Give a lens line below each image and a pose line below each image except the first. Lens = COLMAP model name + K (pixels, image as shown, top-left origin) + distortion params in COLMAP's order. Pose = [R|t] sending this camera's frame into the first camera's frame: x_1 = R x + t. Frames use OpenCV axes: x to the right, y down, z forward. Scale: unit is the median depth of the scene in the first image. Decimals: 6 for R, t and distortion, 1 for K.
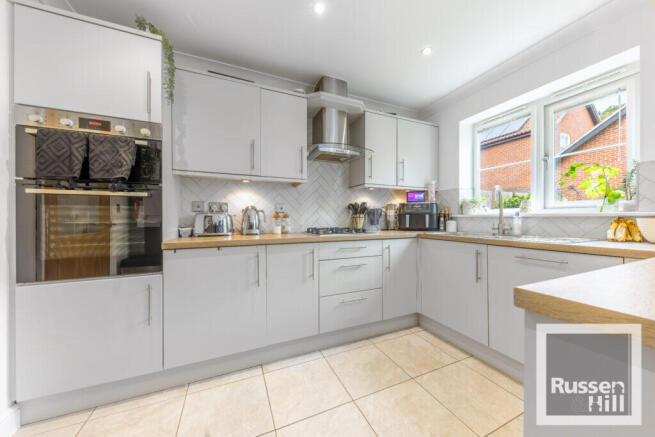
lens RADIAL K [[227.8, 0, 333.2], [0, 227.8, 218.7], [0, 0, 1]] dist [0.001550, -0.000010]
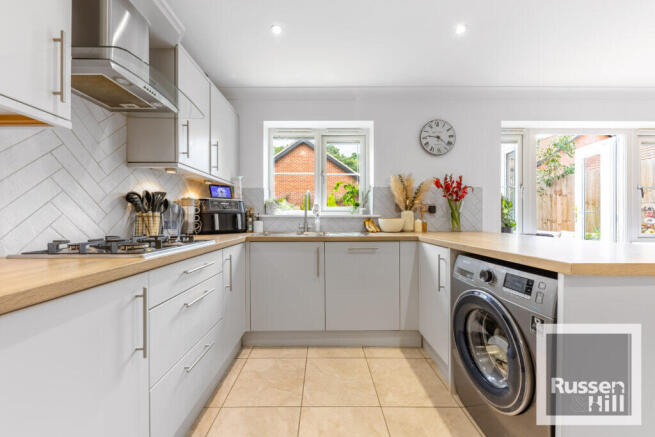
lens RADIAL K [[227.8, 0, 328.7], [0, 227.8, 218.6], [0, 0, 1]] dist [0.001550, -0.000010]
pose [[0.406883, 0.000077, 0.913480, -0.240505], [0.000335, 1.000000, -0.000233, -0.000980], [-0.913480, 0.000401, 0.406883, 0.345989]]
